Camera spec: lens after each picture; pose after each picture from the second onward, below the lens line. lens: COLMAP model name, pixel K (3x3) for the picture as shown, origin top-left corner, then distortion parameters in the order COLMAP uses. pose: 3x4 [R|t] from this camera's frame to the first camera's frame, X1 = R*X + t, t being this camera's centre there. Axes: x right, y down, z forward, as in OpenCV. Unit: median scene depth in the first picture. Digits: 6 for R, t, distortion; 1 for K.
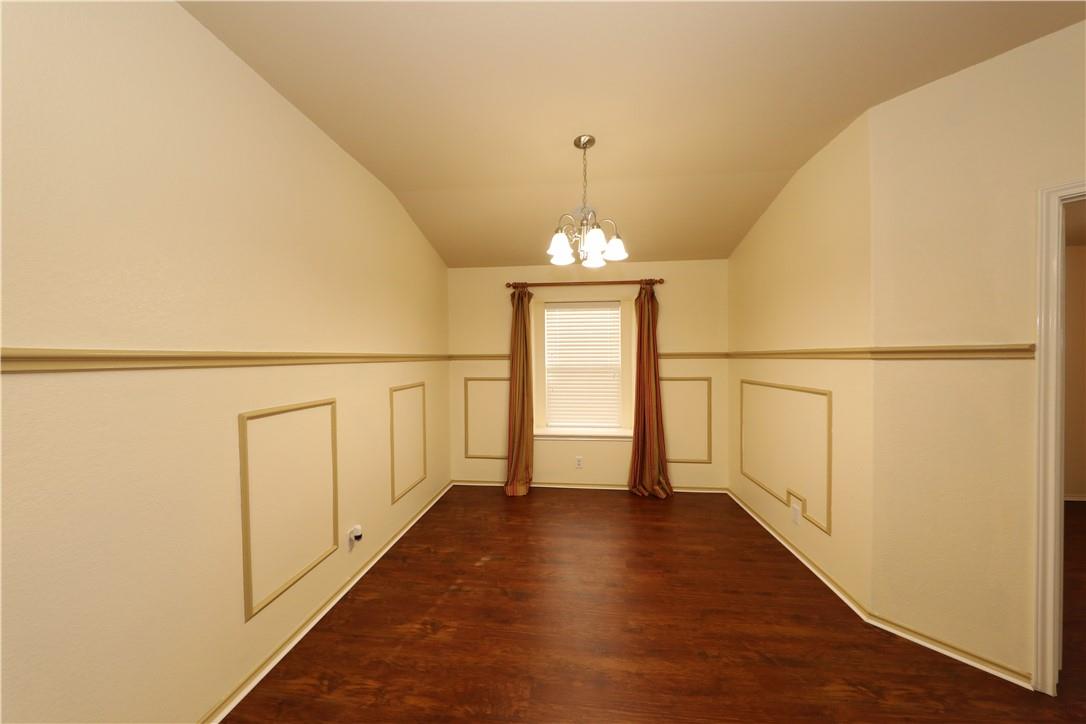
lens RADIAL K [[355.0, 0, 542.2], [0, 355.0, 360.2], [0, 0, 1]] dist [0.007048, -0.004293]
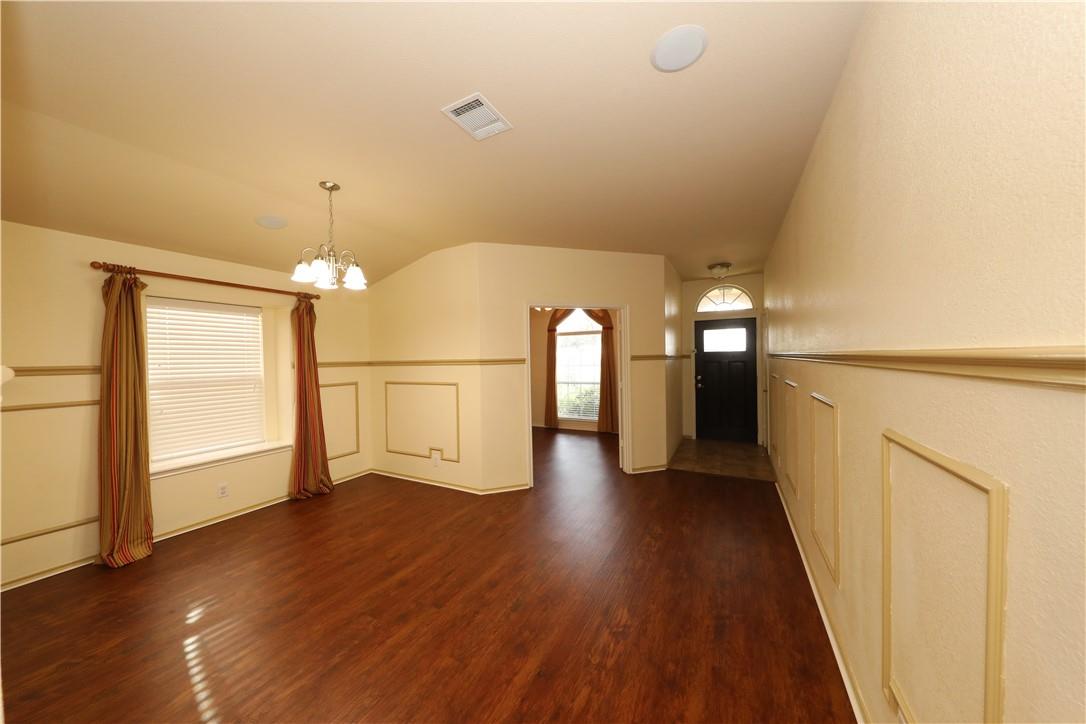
lens RADIAL K [[355.0, 0, 542.2], [0, 355.0, 360.2], [0, 0, 1]] dist [0.007048, -0.004293]
pose [[0.377390, -0.003731, 0.926047, -0.423358], [0.023156, 0.999717, -0.005409, -0.004950], [-0.925765, 0.023485, 0.377370, -0.051690]]
